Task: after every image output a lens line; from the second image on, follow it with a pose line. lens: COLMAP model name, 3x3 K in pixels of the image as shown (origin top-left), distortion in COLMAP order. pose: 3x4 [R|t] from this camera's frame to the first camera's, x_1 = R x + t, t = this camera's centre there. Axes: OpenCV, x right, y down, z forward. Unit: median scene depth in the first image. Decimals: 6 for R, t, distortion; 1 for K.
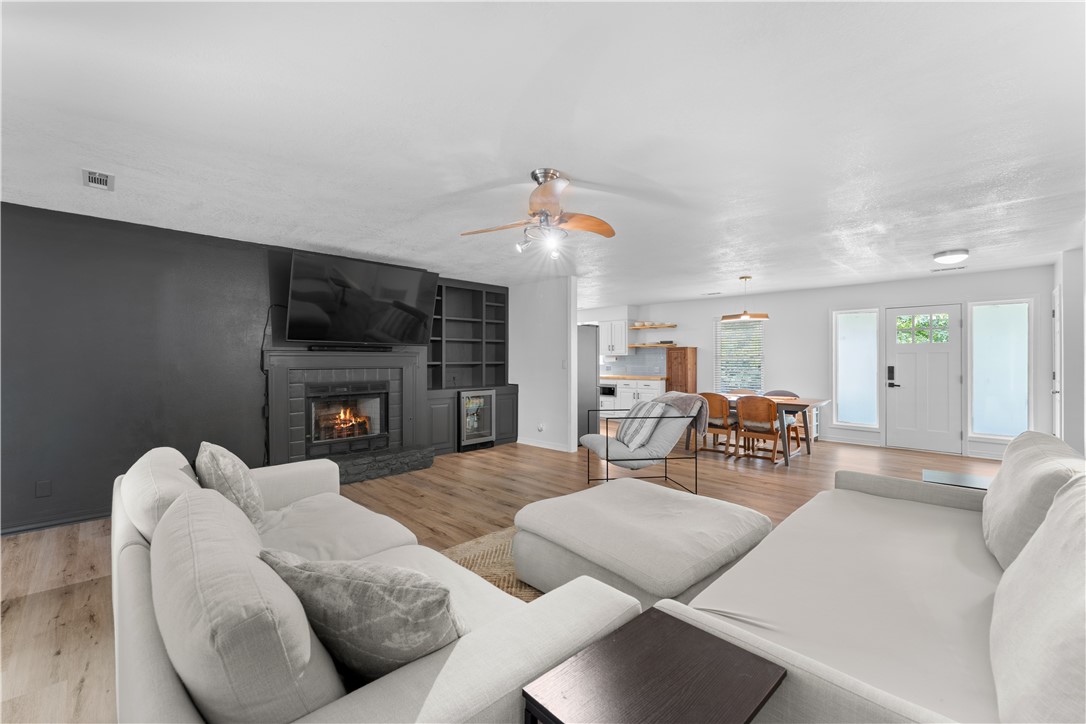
lens RADIAL K [[426.5, 0, 543.0], [0, 426.5, 362.0], [0, 0, 1]] dist [0.000401, 0.000014]
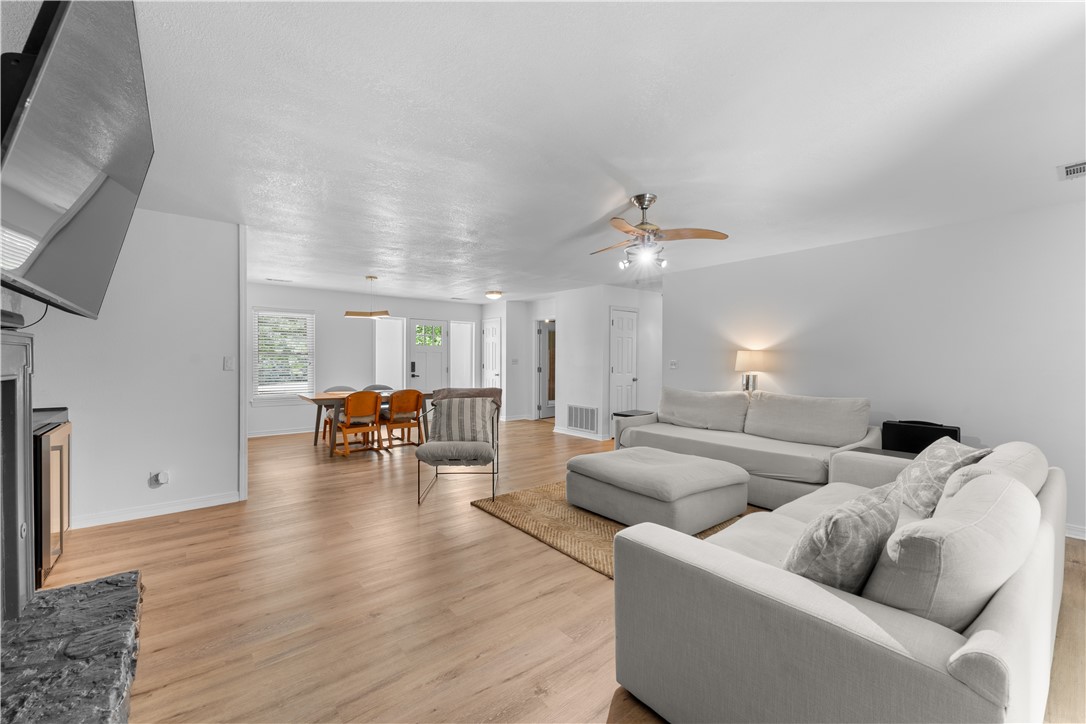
lens RADIAL K [[413.7, 0, 543.0], [0, 413.7, 362.0], [0, 0, 1]] dist [-0.000150, -0.000017]
pose [[0.142503, -0.010512, 0.989738, -0.503013], [0.003208, 0.999943, 0.010159, -0.002296], [-0.989789, 0.001727, 0.142529, 0.480245]]
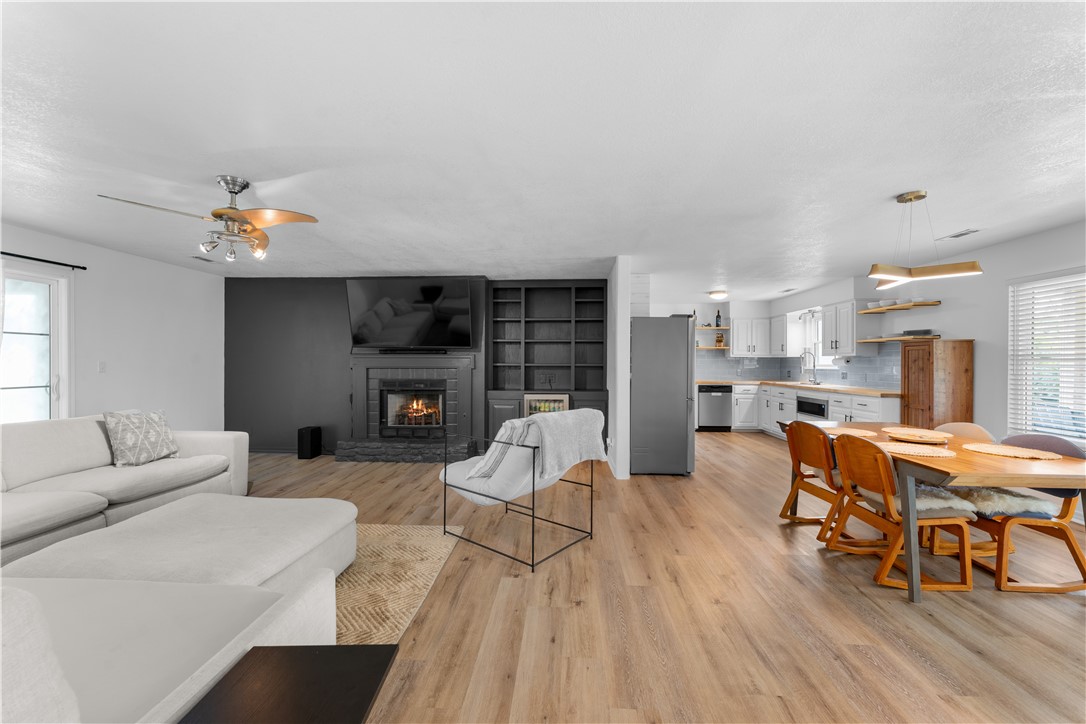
lens RADIAL K [[426.5, 0, 543.0], [0, 426.5, 362.0], [0, 0, 1]] dist [0.000401, 0.000014]
pose [[0.679433, 0.004585, -0.733723, 0.547021], [-0.008217, 0.999965, -0.001360, -0.002810], [0.733691, 0.006953, 0.679447, 0.360979]]
